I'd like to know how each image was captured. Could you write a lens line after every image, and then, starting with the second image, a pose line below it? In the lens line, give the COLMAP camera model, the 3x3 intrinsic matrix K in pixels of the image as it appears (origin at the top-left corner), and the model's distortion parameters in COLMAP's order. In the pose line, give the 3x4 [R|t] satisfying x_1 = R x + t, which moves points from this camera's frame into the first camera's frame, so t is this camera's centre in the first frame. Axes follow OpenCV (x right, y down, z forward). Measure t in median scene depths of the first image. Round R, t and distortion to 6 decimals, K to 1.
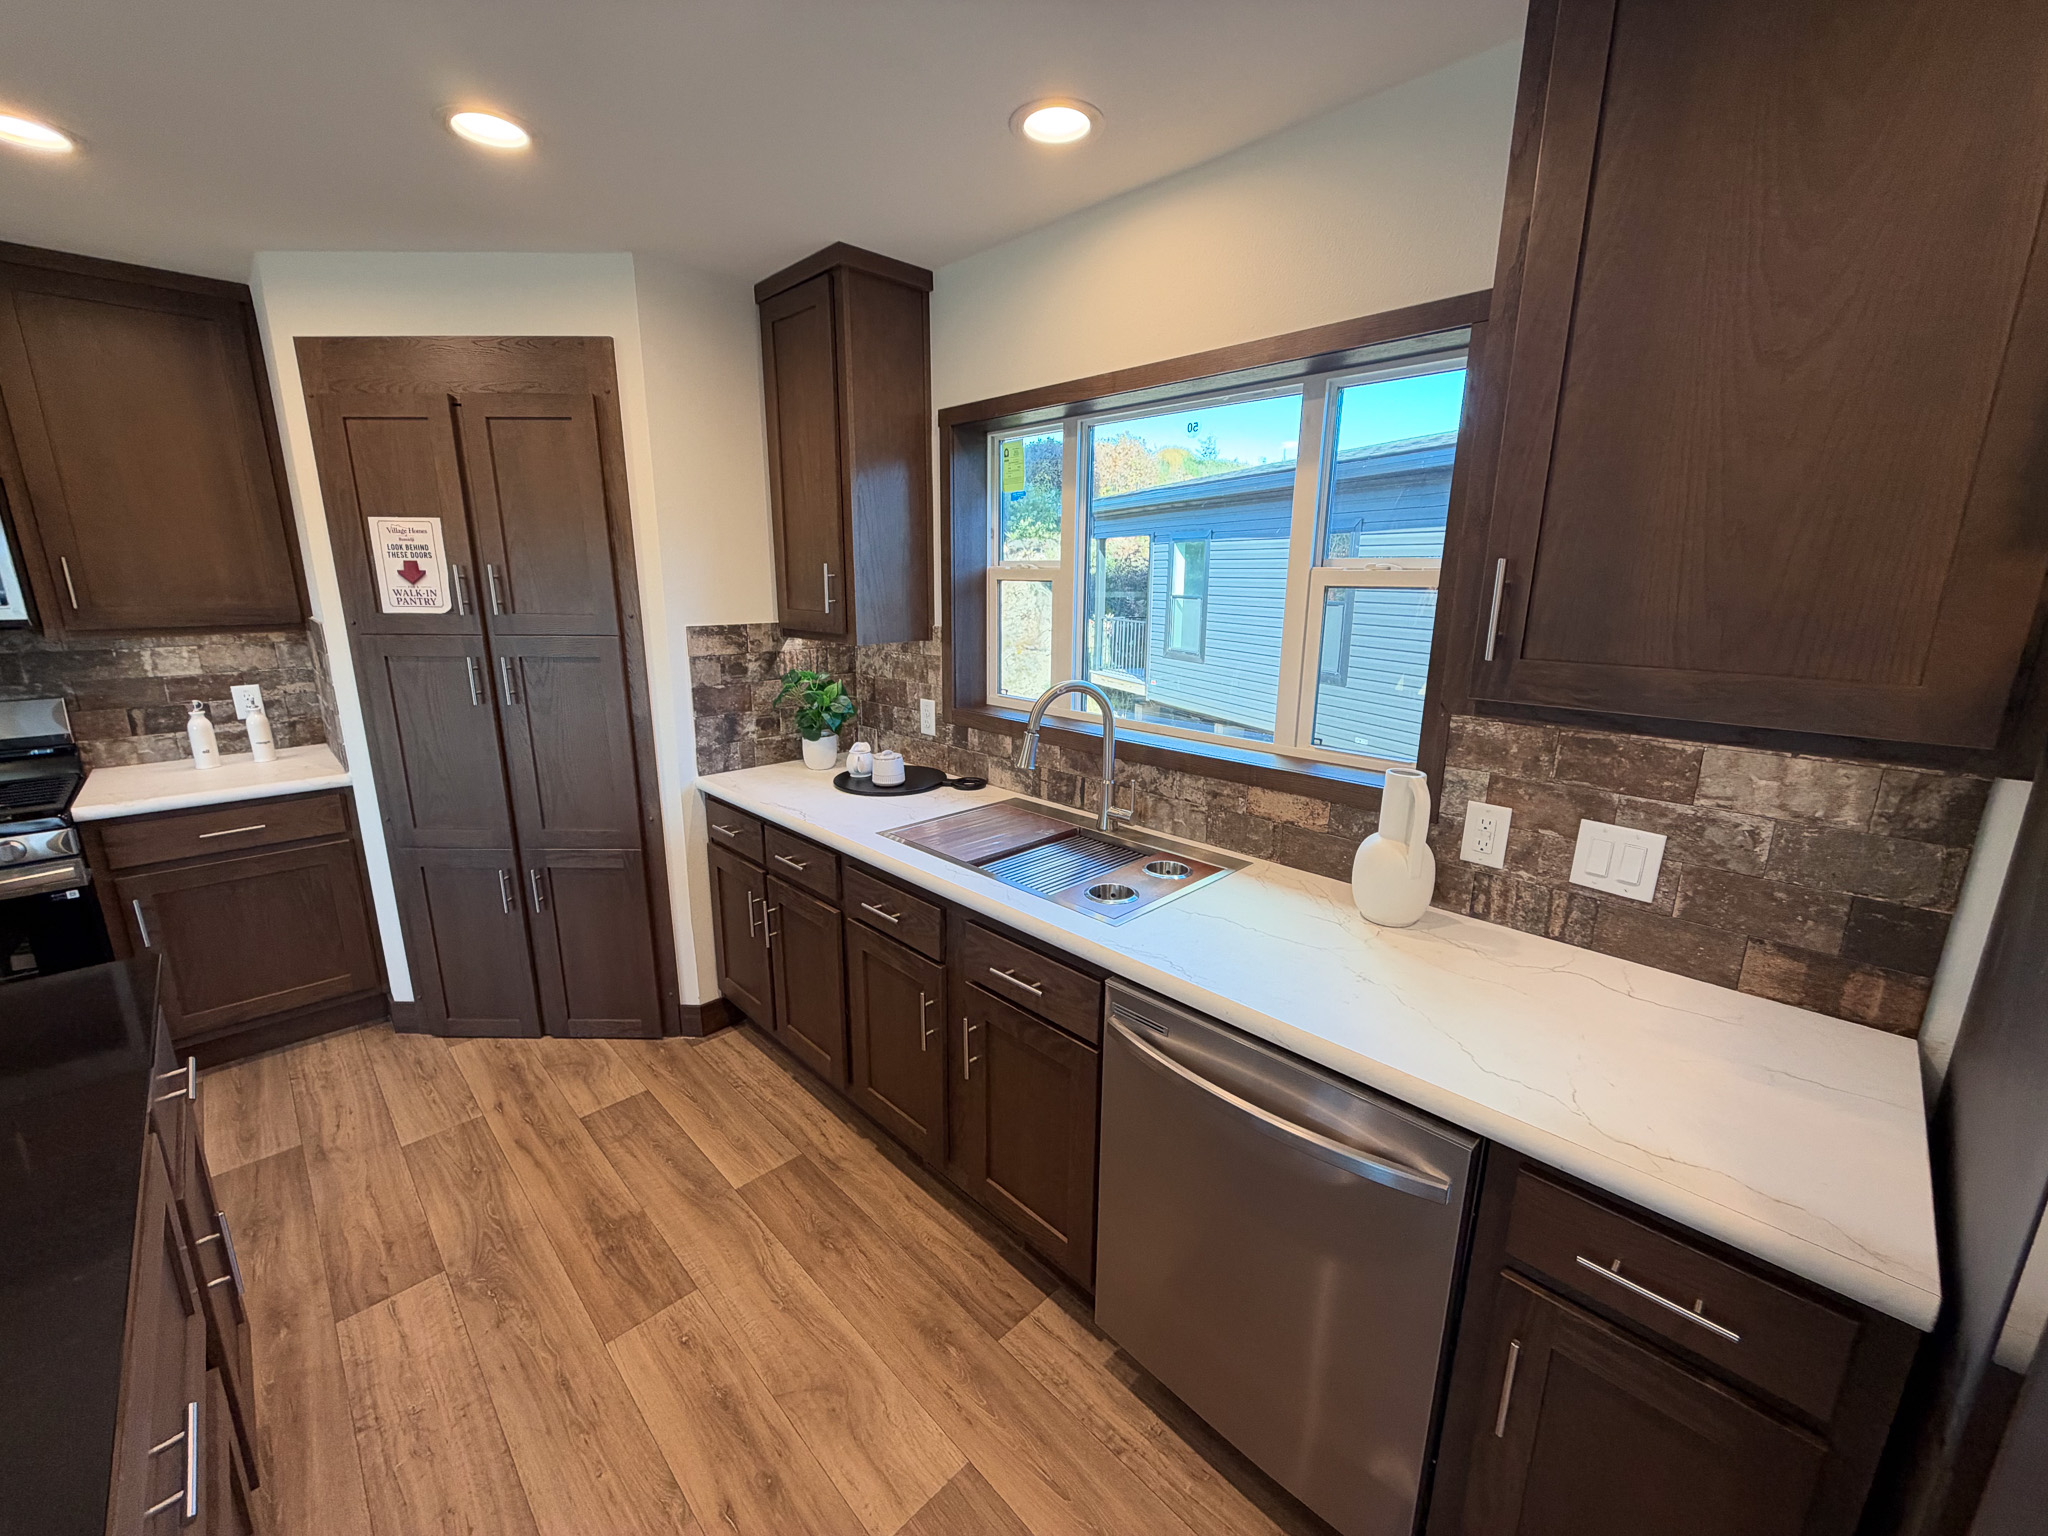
lens RADIAL K [[817.5, 0, 1020.8], [0, 817.5, 770.7], [0, 0, 1]] dist [-0.000388, 0.000133]
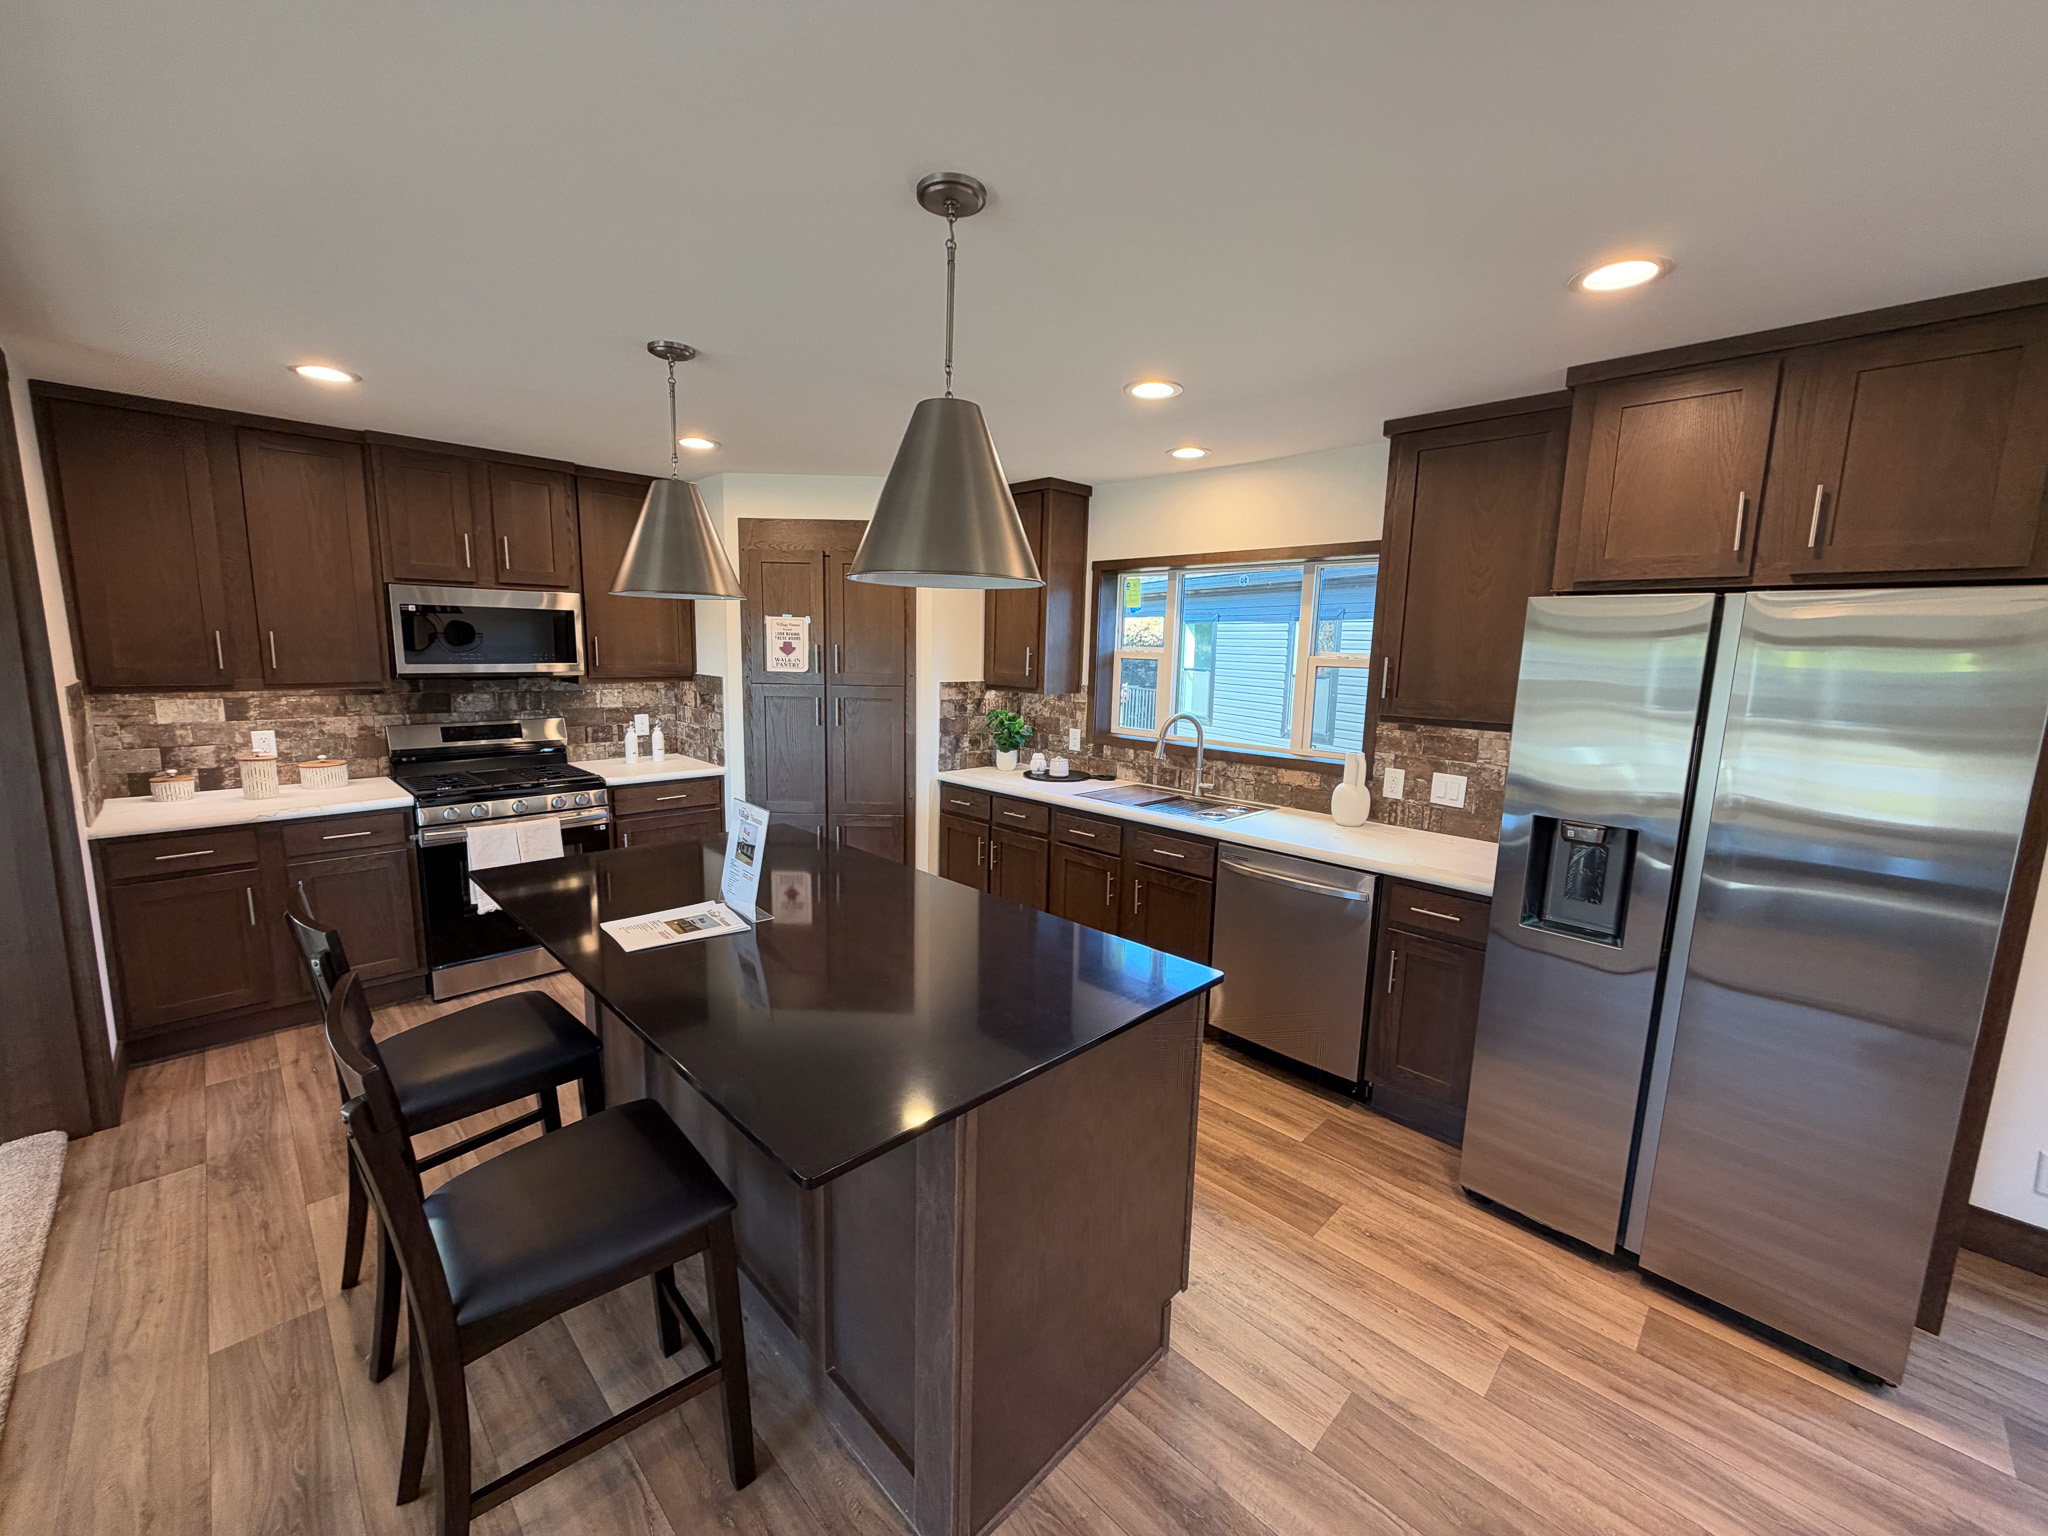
lens RADIAL K [[817.5, 0, 1020.0], [0, 817.5, 766.7], [0, 0, 1]] dist [-0.000388, 0.000133]
pose [[0.999835, 0.016142, 0.008306, -0.254563], [-0.015361, 0.996118, -0.086682, 0.142218], [-0.009673, 0.086540, 0.996201, -0.673325]]
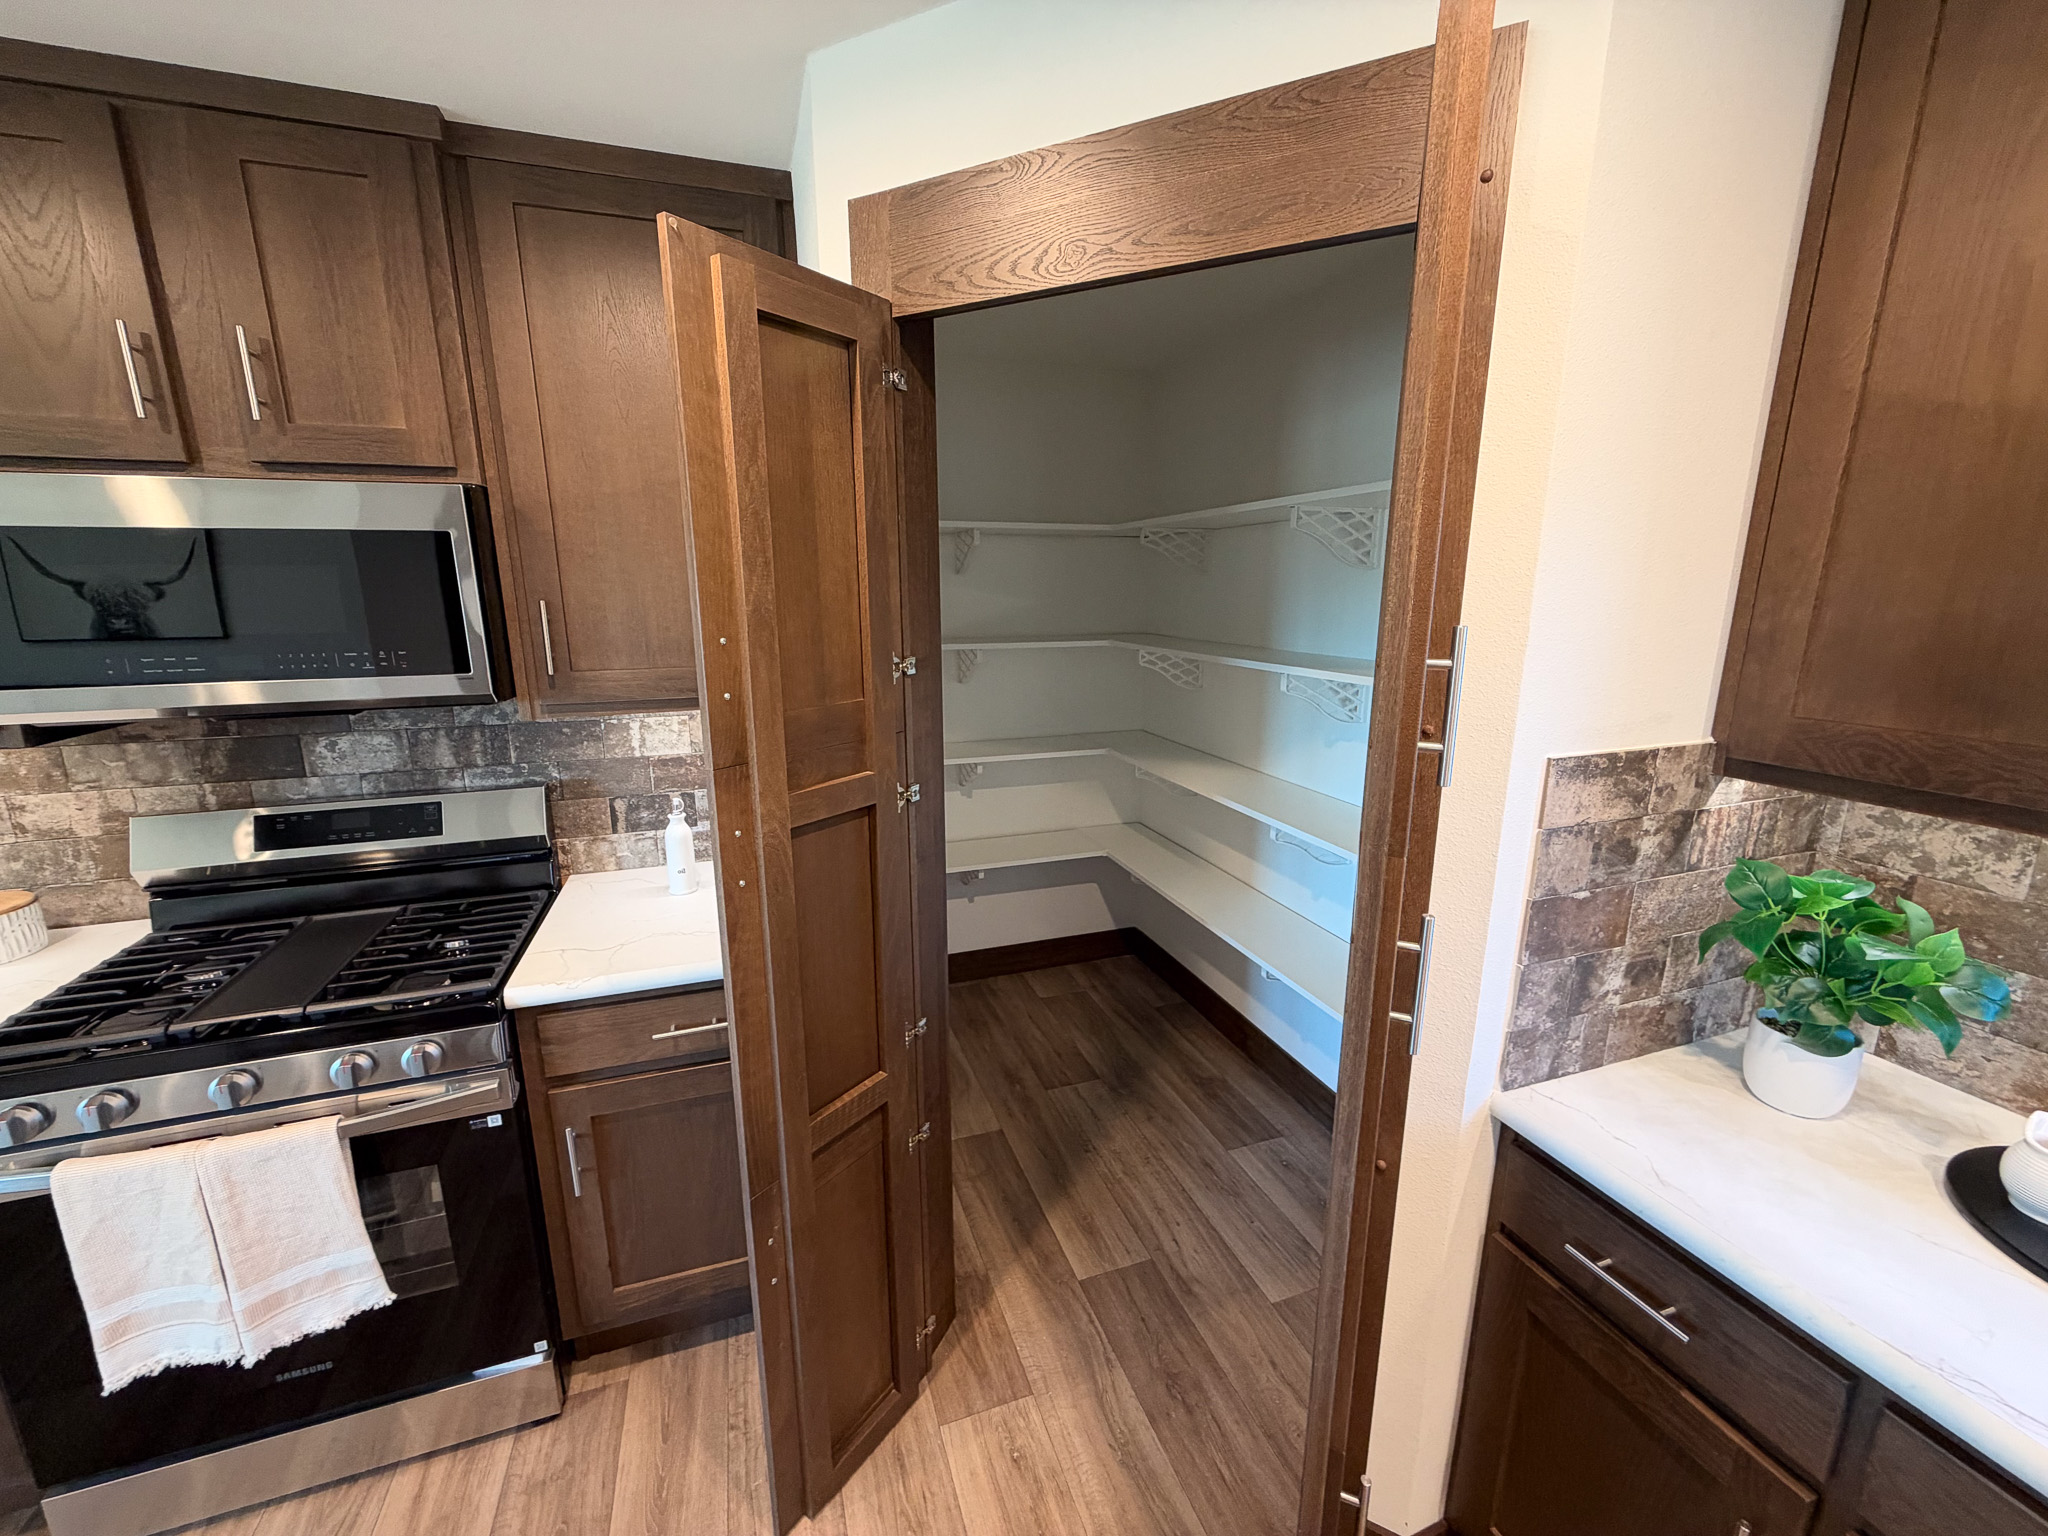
lens RADIAL K [[817.5, 0, 1015.6], [0, 817.5, 768.5], [0, 0, 1]] dist [-0.000388, 0.000133]
pose [[0.902543, 0.083333, -0.422460, -0.477594], [-0.092212, 0.995739, -0.000584, -0.146051], [0.420611, 0.039483, 0.906381, 0.511920]]
